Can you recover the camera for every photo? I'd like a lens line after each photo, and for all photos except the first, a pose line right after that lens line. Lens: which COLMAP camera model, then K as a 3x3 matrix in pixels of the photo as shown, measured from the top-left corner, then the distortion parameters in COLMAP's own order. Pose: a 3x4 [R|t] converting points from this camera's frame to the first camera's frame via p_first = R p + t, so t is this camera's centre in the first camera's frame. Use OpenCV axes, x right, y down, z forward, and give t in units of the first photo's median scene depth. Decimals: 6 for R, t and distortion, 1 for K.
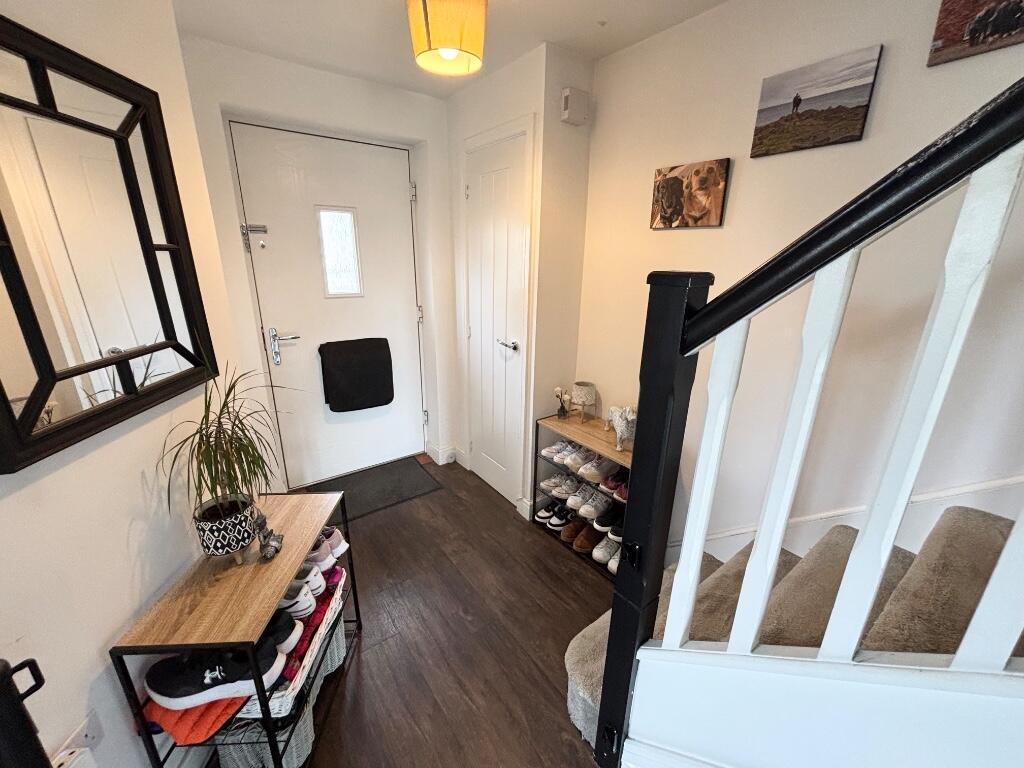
lens RADIAL K [[414.9, 0, 510.8], [0, 414.9, 380.0], [0, 0, 1]] dist [-0.004462, 0.001561]
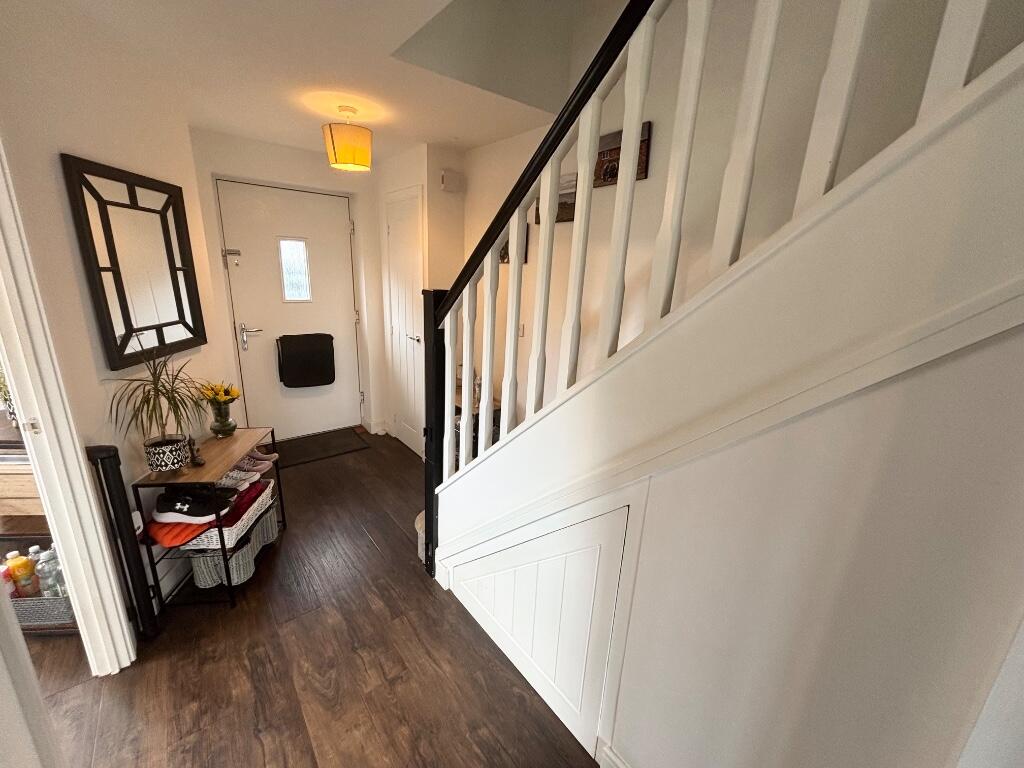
lens RADIAL K [[414.9, 0, 510.5], [0, 414.9, 380.2], [0, 0, 1]] dist [-0.004462, 0.001561]
pose [[0.998541, 0.014791, 0.051943, 0.508142], [-0.012963, 0.999291, -0.035340, 0.207505], [-0.052429, 0.034615, 0.998025, -0.849111]]
